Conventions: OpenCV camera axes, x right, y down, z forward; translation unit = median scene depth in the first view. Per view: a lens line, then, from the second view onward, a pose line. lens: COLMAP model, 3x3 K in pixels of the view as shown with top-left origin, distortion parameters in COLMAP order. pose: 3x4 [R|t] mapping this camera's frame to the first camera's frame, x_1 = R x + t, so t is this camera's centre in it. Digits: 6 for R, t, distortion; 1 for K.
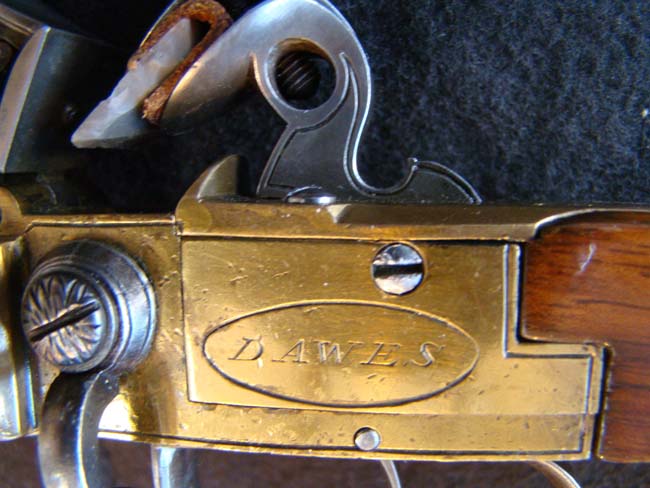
lens RADIAL K [[597.9, 0, 325.6], [0, 597.9, 244.7], [0, 0, 1]] dist [-0.139650, 0.000000]
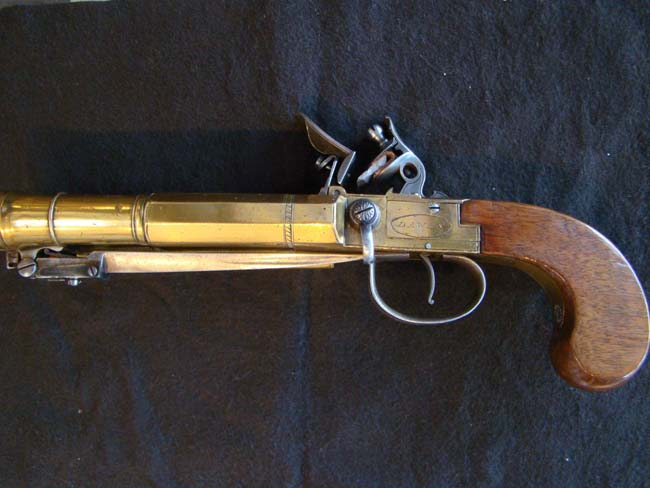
lens RADIAL K [[597.9, 0, 325.3], [0, 597.9, 244.1], [0, 0, 1]] dist [-0.139650, 0.000000]
pose [[0.995440, 0.058940, 0.075000, -0.972934], [-0.031392, 0.944883, -0.325900, 1.698472], [-0.090075, 0.322060, 0.942425, -2.939189]]
